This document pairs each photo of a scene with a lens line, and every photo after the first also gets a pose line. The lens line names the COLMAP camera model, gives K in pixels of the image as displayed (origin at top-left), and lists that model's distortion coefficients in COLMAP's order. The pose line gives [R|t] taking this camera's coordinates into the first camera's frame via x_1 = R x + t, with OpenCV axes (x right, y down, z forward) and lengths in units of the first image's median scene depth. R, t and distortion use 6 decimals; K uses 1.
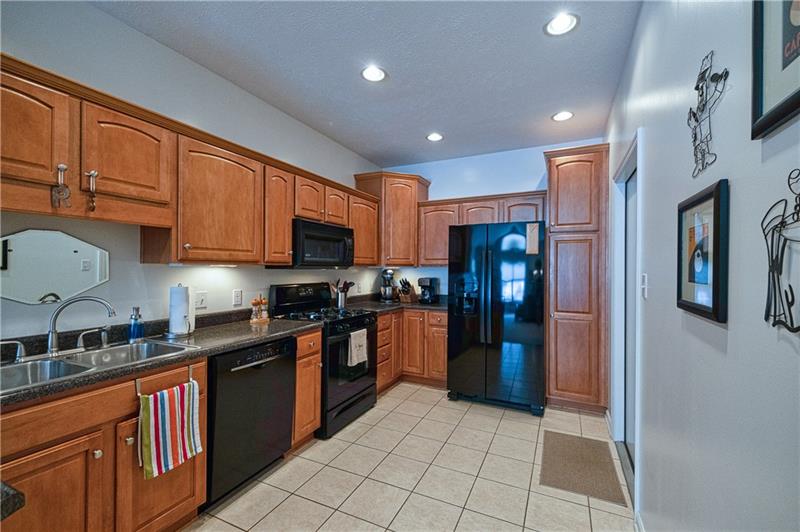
lens RADIAL K [[344.7, 0, 397.4], [0, 344.7, 267.2], [0, 0, 1]] dist [0.004033, -0.001122]
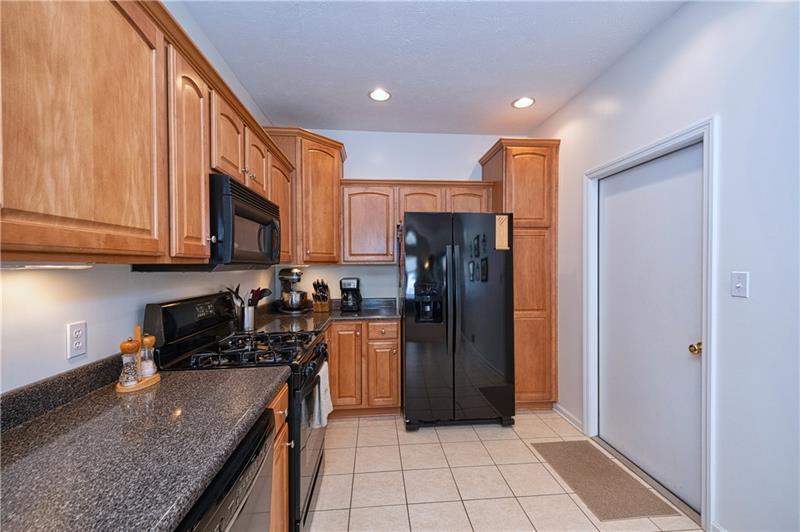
lens RADIAL K [[344.7, 0, 398.0], [0, 344.7, 268.0], [0, 0, 1]] dist [0.004033, -0.001122]
pose [[0.852147, -0.013344, 0.523133, -0.308647], [0.005656, 0.999851, 0.016292, -0.005665], [-0.523272, -0.010924, 0.852095, 0.375987]]
